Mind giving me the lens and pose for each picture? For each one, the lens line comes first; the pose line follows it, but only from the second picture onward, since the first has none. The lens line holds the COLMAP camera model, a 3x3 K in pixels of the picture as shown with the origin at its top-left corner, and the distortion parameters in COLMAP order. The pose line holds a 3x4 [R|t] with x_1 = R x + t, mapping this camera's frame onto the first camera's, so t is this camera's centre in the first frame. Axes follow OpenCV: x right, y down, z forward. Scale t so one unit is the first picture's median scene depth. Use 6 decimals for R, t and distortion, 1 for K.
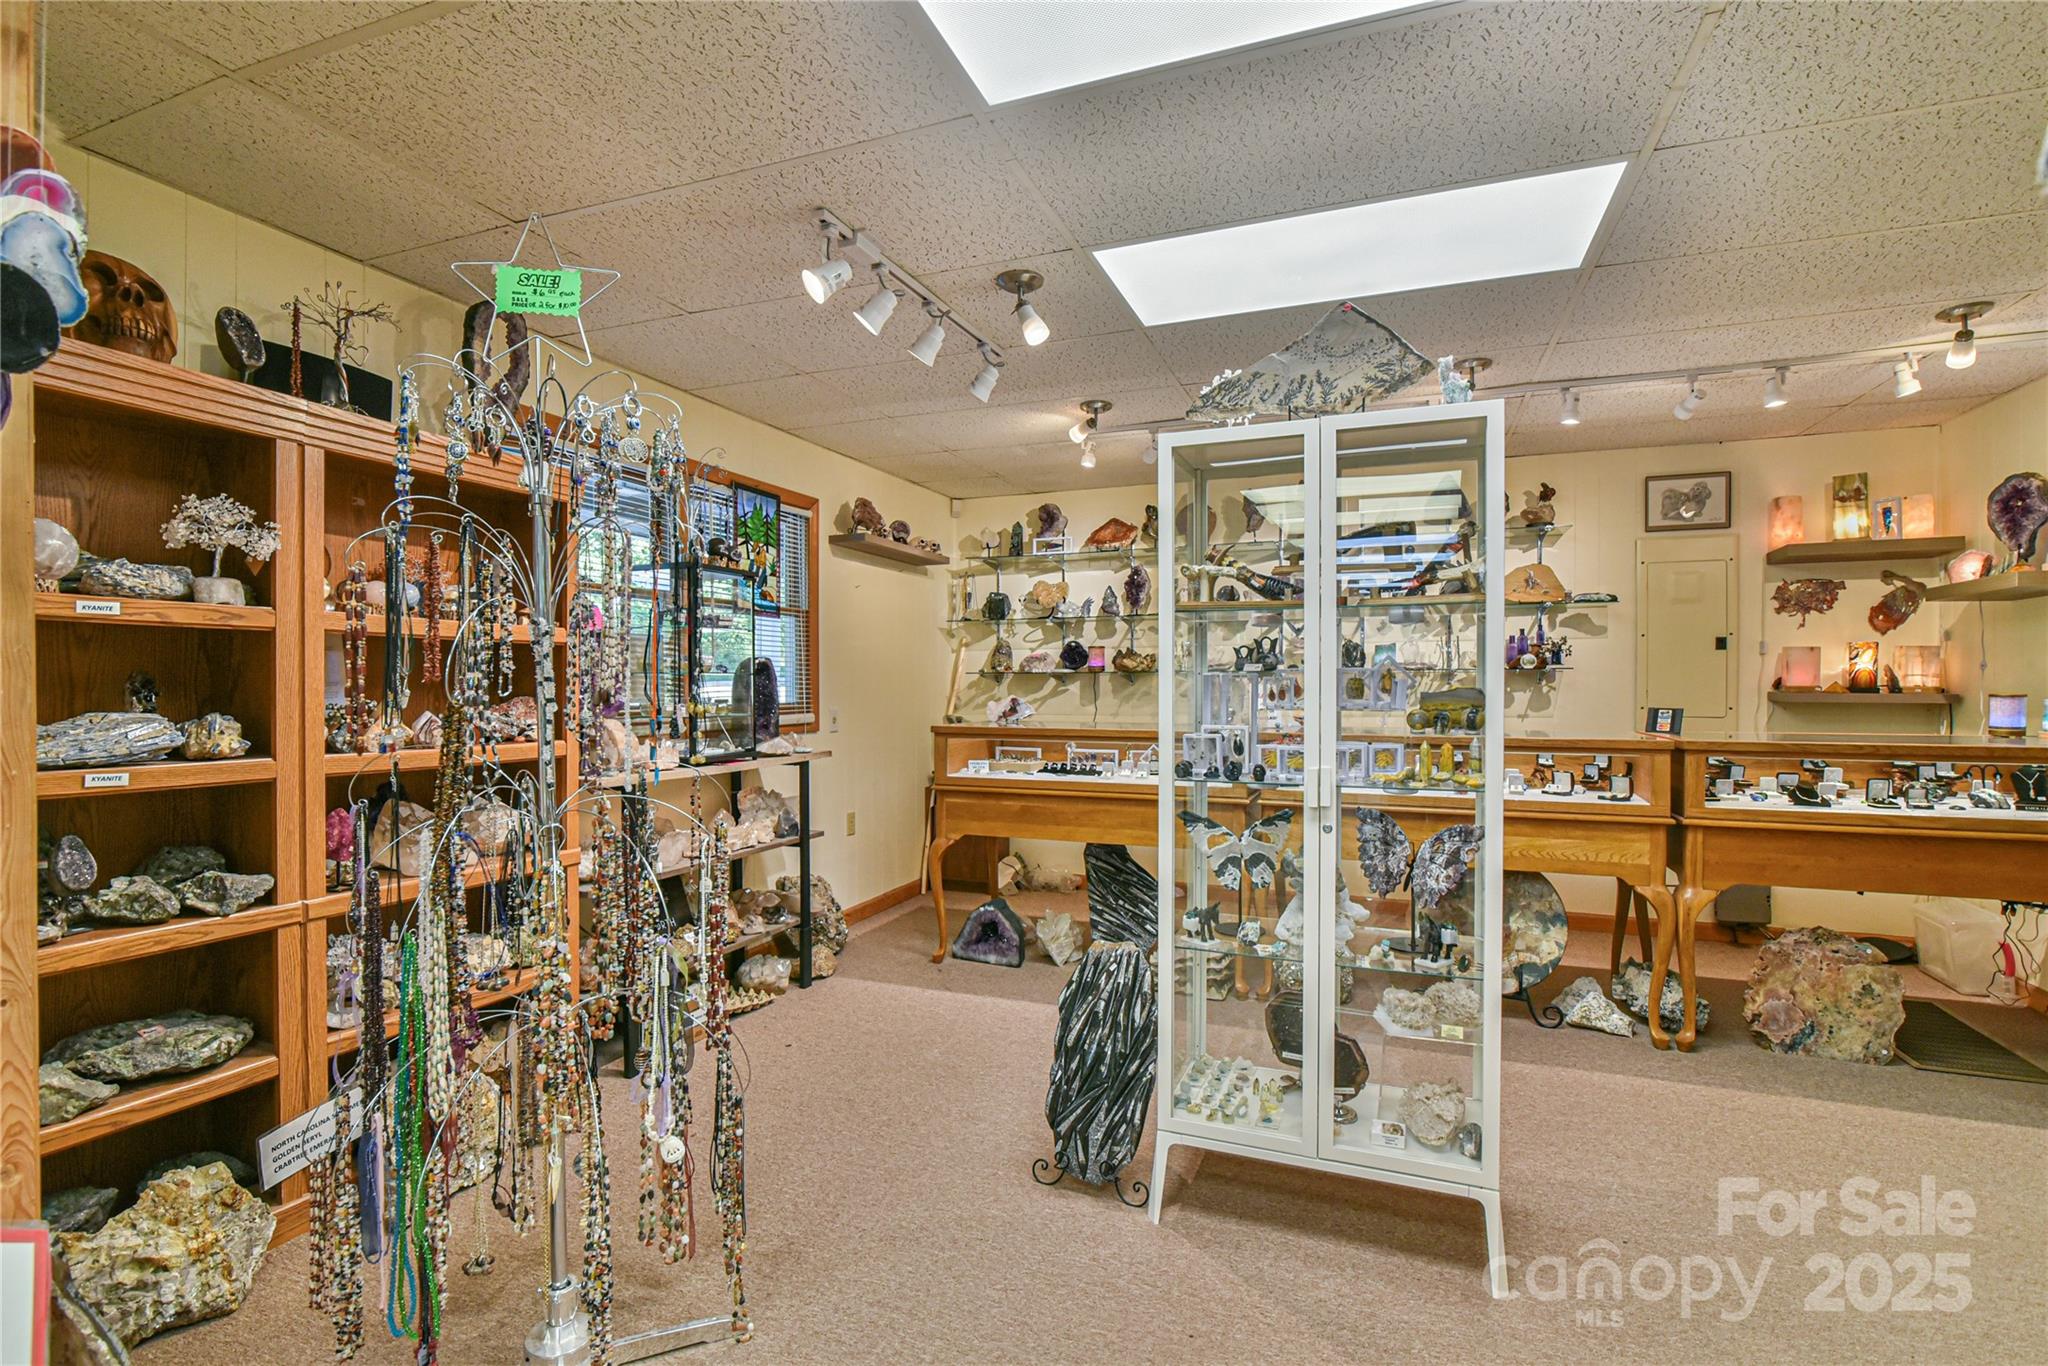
lens RADIAL K [[948.9, 0, 1012.6], [0, 948.9, 692.8], [0, 0, 1]] dist [-0.017073, 0.001243]
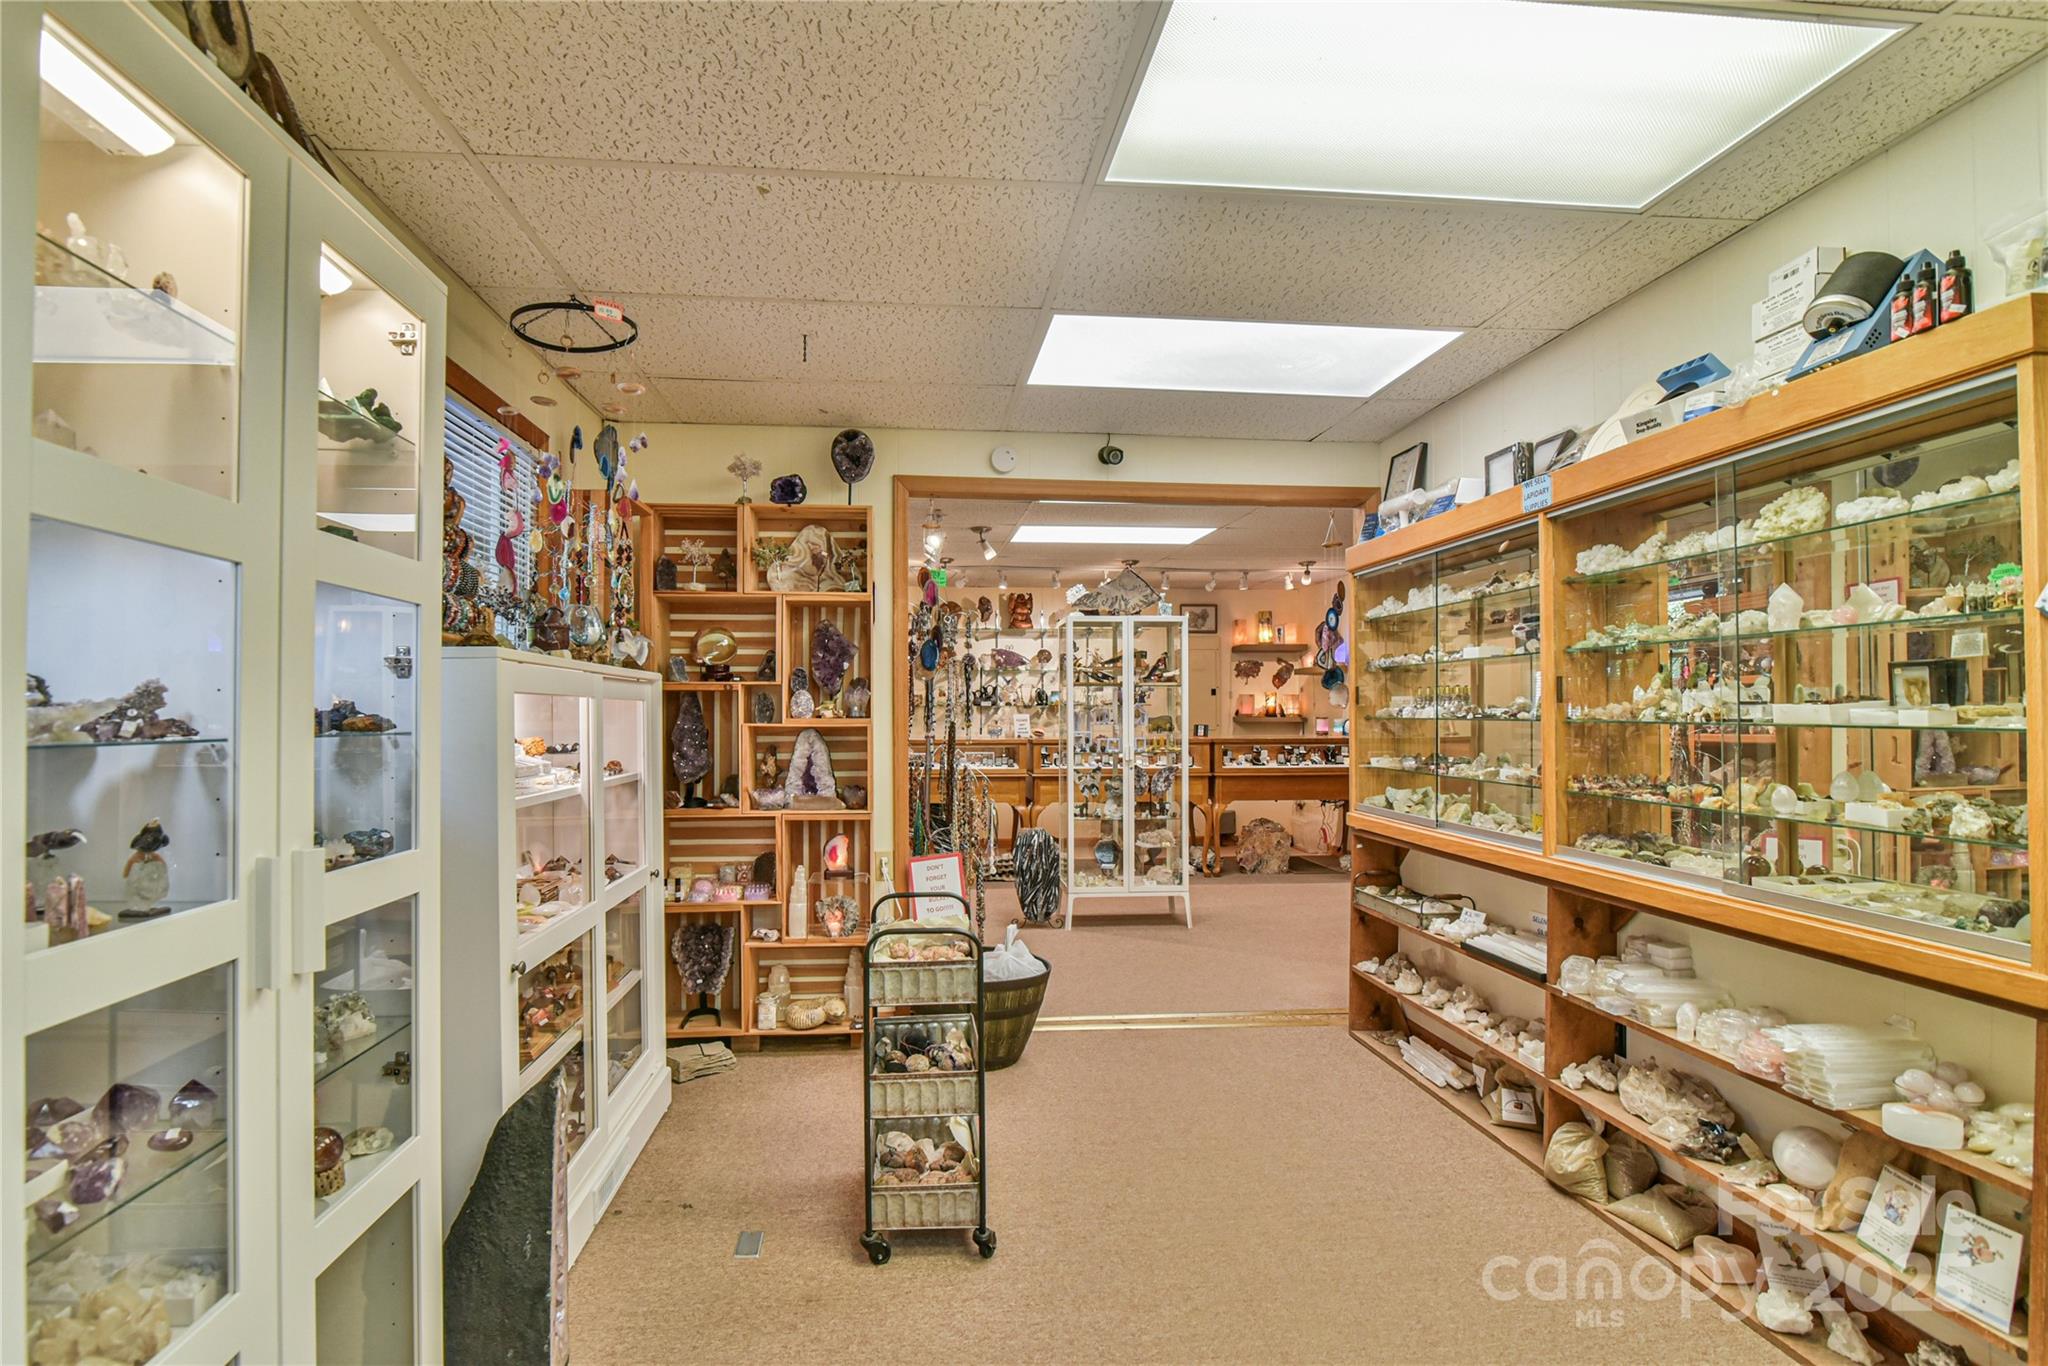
lens RADIAL K [[973.1, 0, 968.7], [0, 973.1, 704.6], [0, 0, 1]] dist [-0.018850, 0.000270]
pose [[0.896132, 0.001151, 0.443786, -0.781421], [0.006252, 0.999865, -0.015219, 0.001532], [-0.443744, 0.016413, 0.896003, -0.762437]]
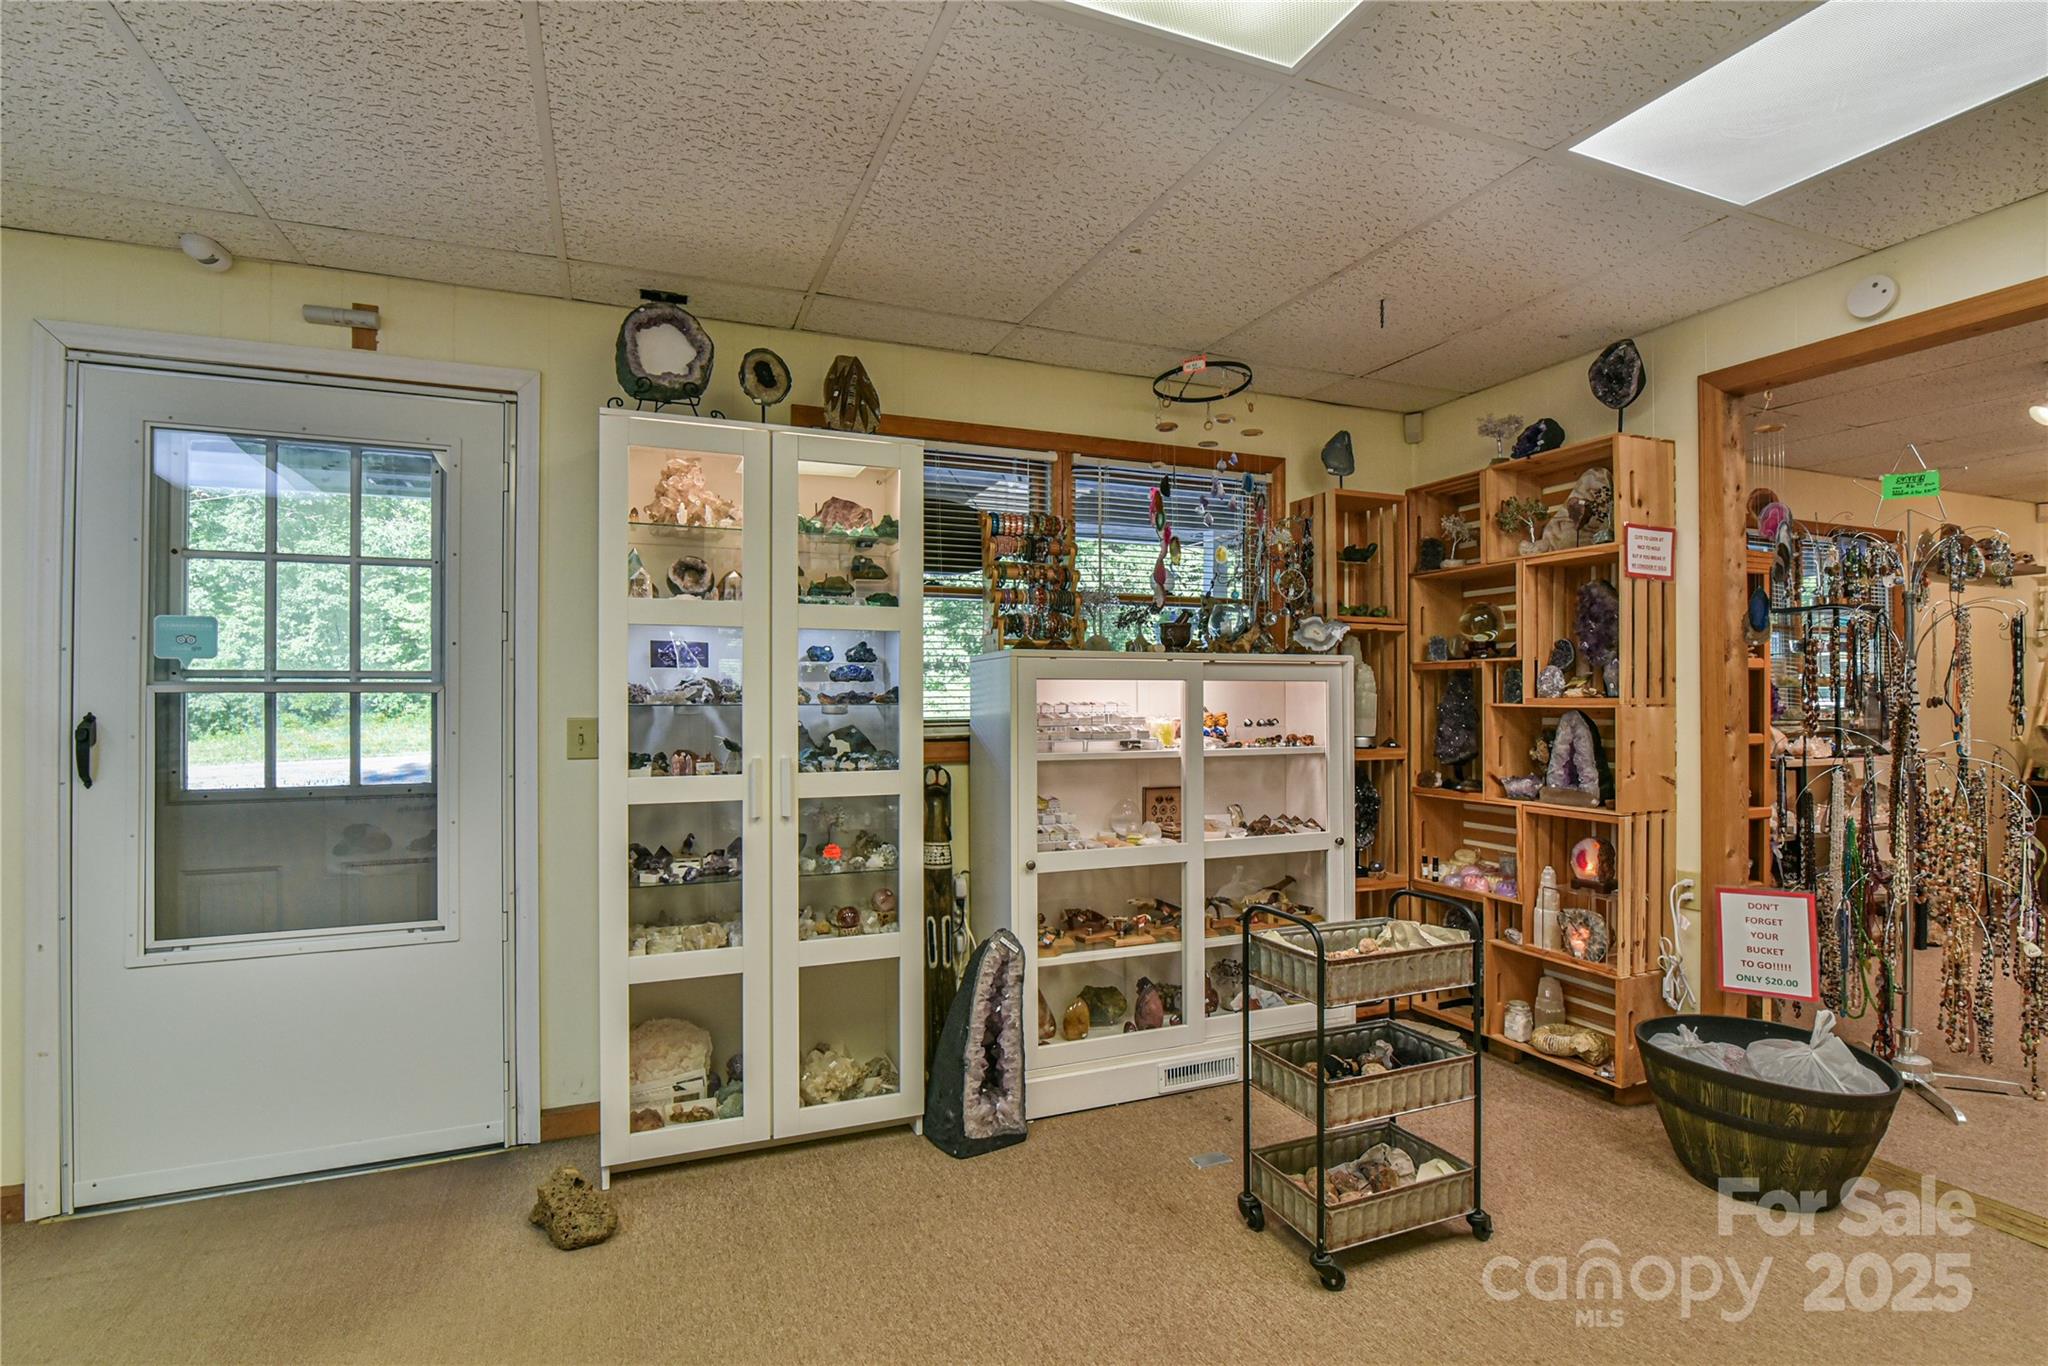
lens RADIAL K [[948.9, 0, 1012.6], [0, 948.9, 692.8], [0, 0, 1]] dist [-0.017073, 0.001243]
pose [[0.695023, -0.007688, -0.718946, -0.187416], [-0.002296, 0.999914, -0.012911, 0.007175], [0.718984, 0.010624, 0.694946, -0.718997]]
